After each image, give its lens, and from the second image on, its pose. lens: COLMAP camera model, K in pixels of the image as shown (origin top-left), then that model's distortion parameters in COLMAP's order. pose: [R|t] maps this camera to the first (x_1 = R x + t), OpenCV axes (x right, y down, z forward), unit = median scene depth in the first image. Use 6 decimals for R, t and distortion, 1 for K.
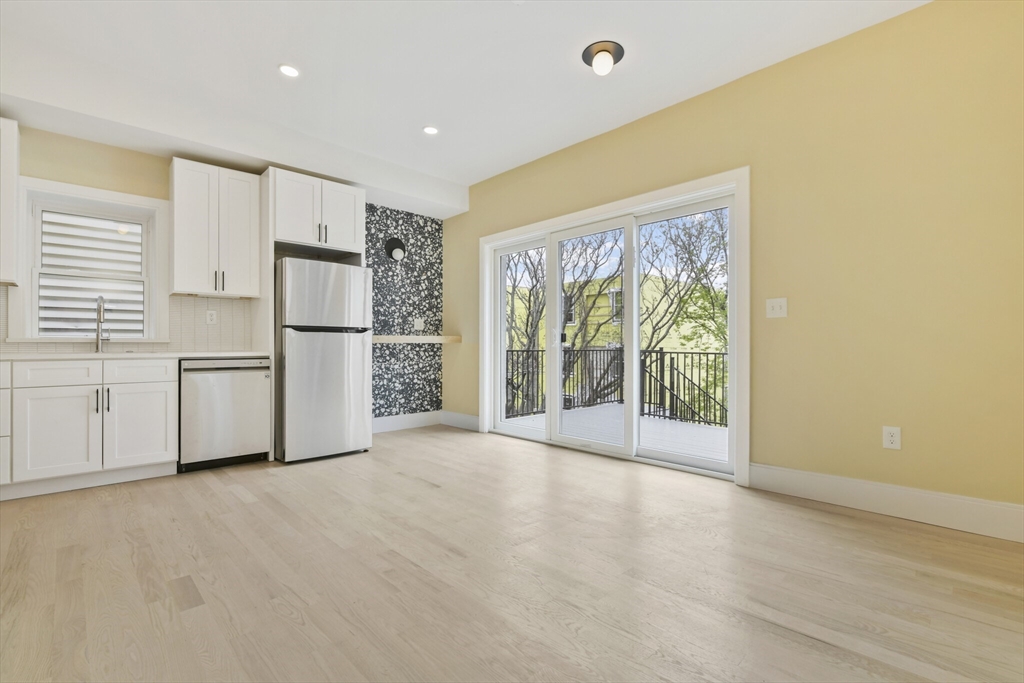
lens RADIAL K [[461.4, 0, 491.9], [0, 461.4, 341.4], [0, 0, 1]] dist [-0.001382, 0.000699]
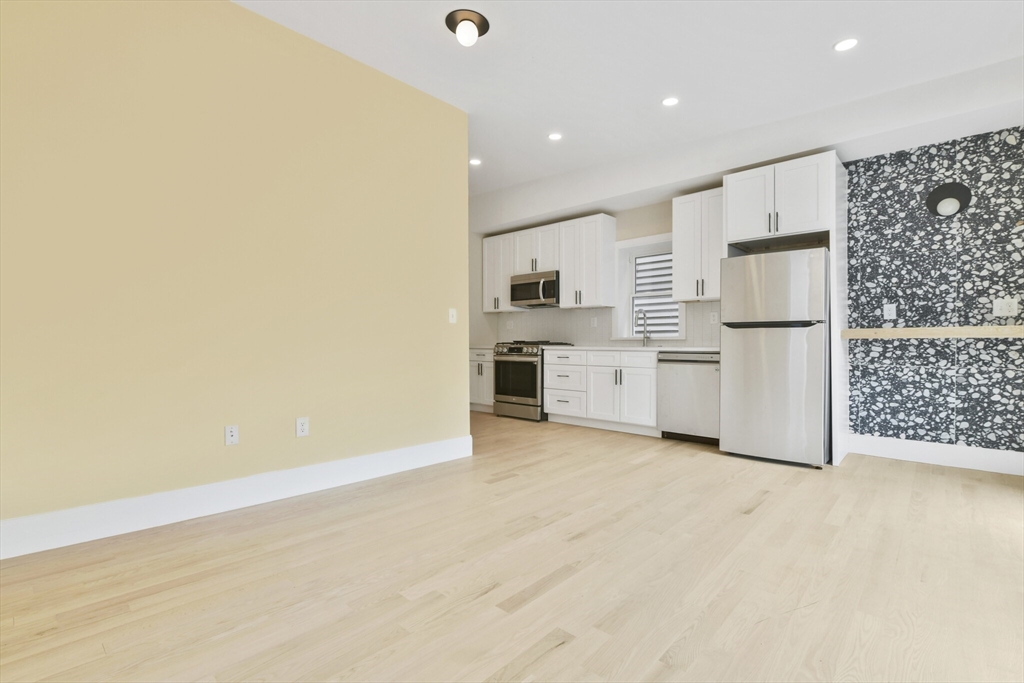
lens RADIAL K [[461.4, 0, 543.7], [0, 461.4, 343.3], [0, 0, 1]] dist [-0.001382, 0.000699]
pose [[0.123764, 0.002877, -0.992307, 0.406655], [0.008831, 0.999953, 0.004000, 0.003433], [0.992272, -0.009258, 0.123733, 0.335606]]
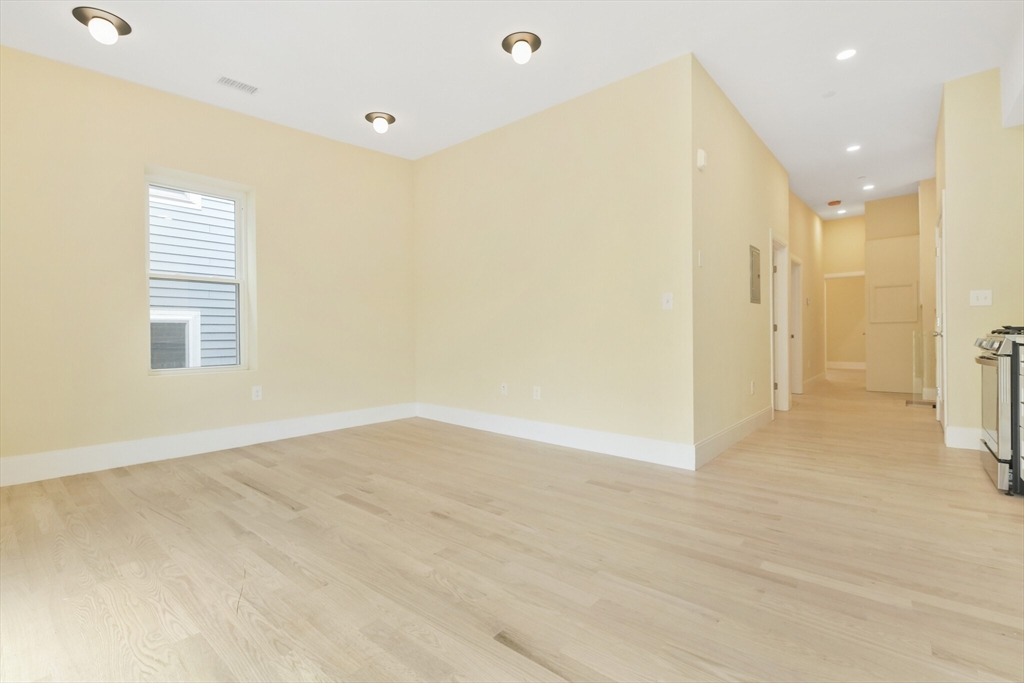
lens RADIAL K [[461.4, 0, 505.2], [0, 461.4, 339.7], [0, 0, 1]] dist [-0.001382, 0.000699]
pose [[-0.991258, 0.009347, -0.131605, -0.038032], [0.009130, 0.999956, 0.002249, 0.011088], [0.131620, 0.001028, -0.991300, 0.901015]]
